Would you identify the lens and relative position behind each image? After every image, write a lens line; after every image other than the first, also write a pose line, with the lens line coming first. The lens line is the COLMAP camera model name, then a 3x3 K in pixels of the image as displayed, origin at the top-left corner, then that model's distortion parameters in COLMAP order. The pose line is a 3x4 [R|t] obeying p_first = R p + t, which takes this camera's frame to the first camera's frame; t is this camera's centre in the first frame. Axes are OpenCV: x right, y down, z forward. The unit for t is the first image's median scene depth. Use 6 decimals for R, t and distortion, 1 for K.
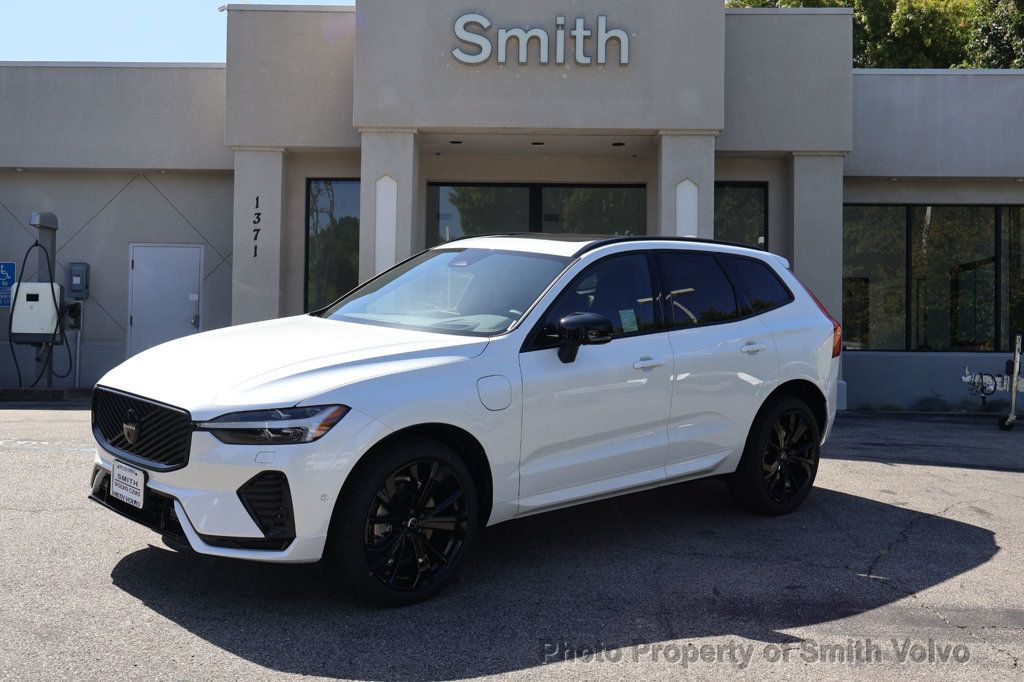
lens RADIAL K [[1087.2, 0, 512.0], [0, 1087.2, 341.0], [0, 0, 1]] dist [0.041552, 0.001498]
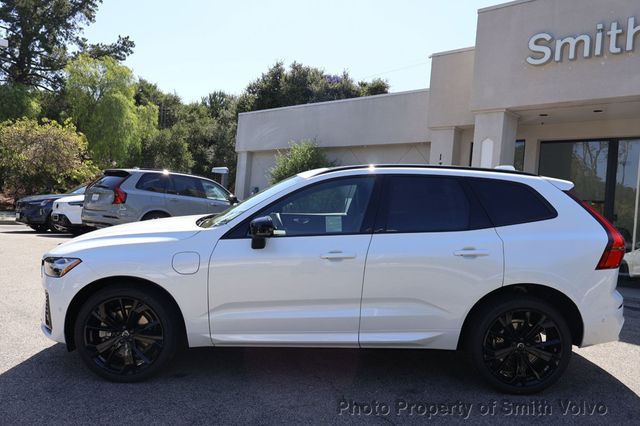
lens RADIAL K [[529.8, 0, 320.0], [0, 529.8, 213.0], [0, 0, 1]] dist [0.011963, 0.007710]
pose [[0.738130, 0.040336, -0.673452, 0.260537], [-0.062767, 0.997987, -0.009021, -0.012084], [0.671733, 0.048929, 0.739176, 0.226945]]
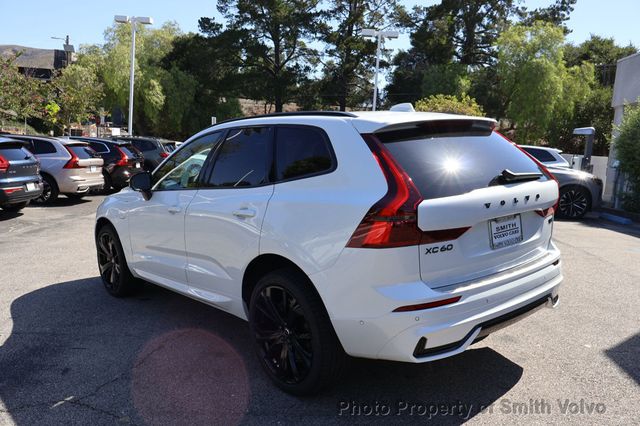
lens RADIAL K [[529.8, 0, 320.0], [0, 529.8, 213.0], [0, 0, 1]] dist [0.011963, 0.007710]
pose [[-0.035575, 0.099809, -0.994370, 0.386433], [-0.055913, 0.993243, 0.101696, -0.026783], [0.997802, 0.059216, -0.029754, 0.569524]]
